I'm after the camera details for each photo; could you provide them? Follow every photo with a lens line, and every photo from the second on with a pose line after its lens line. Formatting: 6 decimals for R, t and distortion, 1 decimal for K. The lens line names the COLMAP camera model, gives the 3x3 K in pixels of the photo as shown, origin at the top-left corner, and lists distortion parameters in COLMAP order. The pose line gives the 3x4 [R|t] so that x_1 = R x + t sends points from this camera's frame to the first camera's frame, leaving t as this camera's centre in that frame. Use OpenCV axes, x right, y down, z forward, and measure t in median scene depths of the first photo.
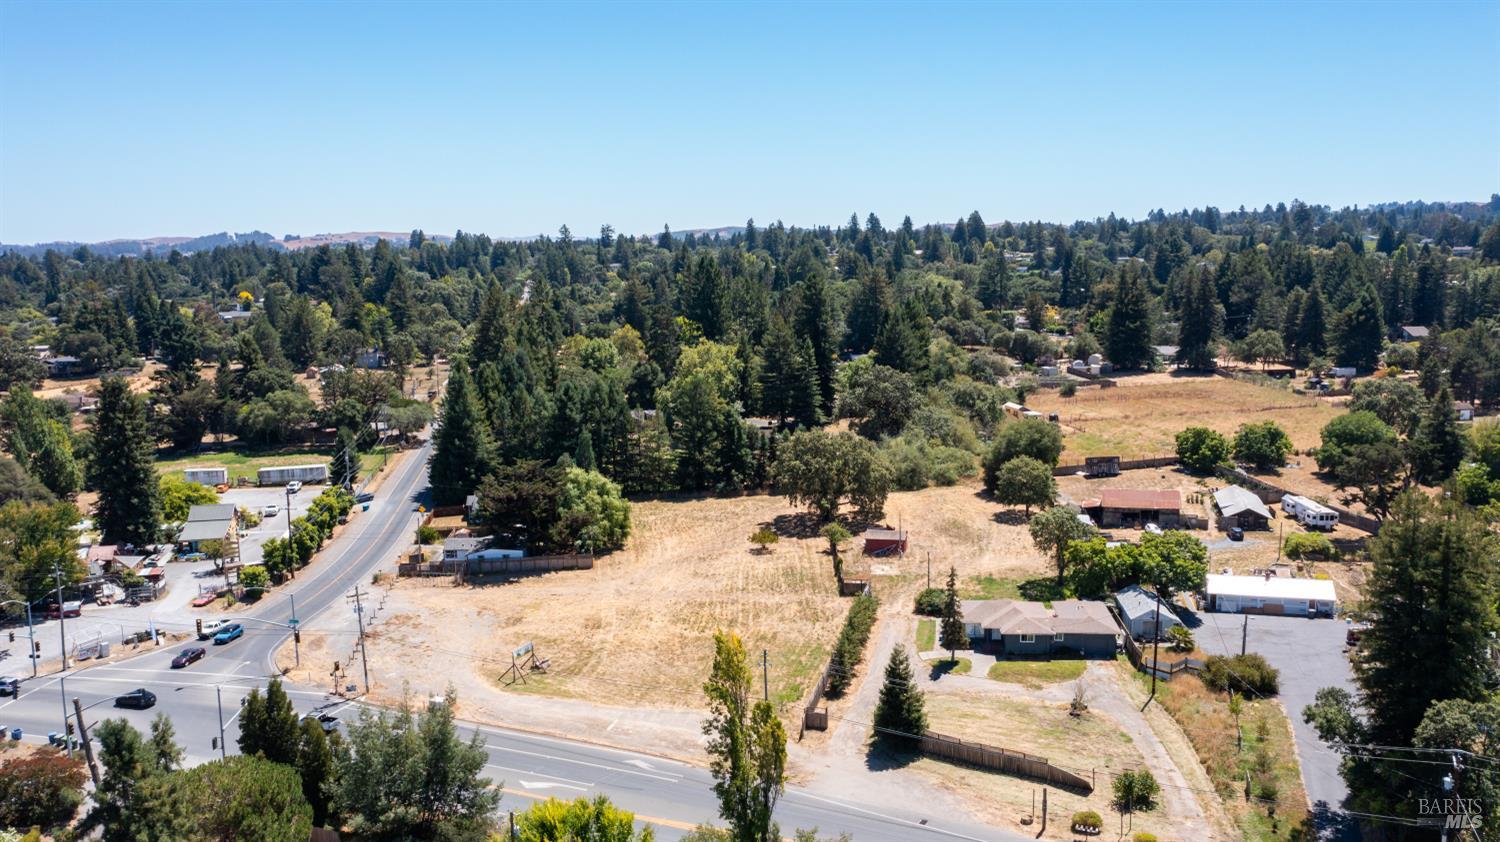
lens RADIAL K [[1184.5, 0, 750.0], [0, 1184.5, 421.0], [0, 0, 1]] dist [-0.013685, -0.001813]
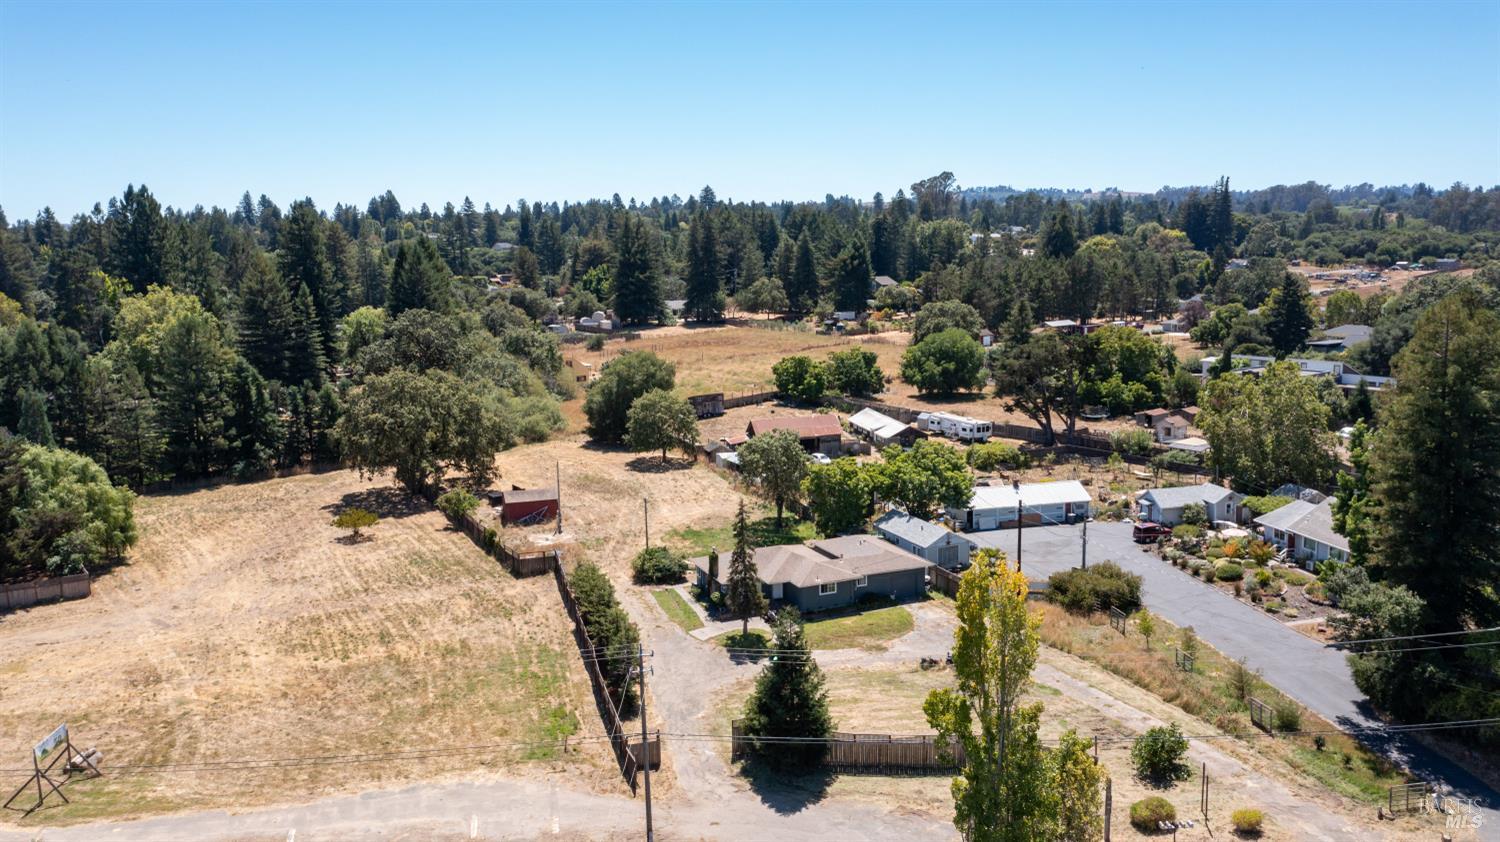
lens RADIAL K [[1184.5, 0, 750.0], [0, 1184.5, 421.0], [0, 0, 1]] dist [-0.013685, -0.001813]
pose [[0.872181, -0.073836, 0.483580, -0.110331], [0.075628, 0.997010, 0.015829, 0.043796], [-0.483303, 0.022767, 0.875157, 0.256322]]
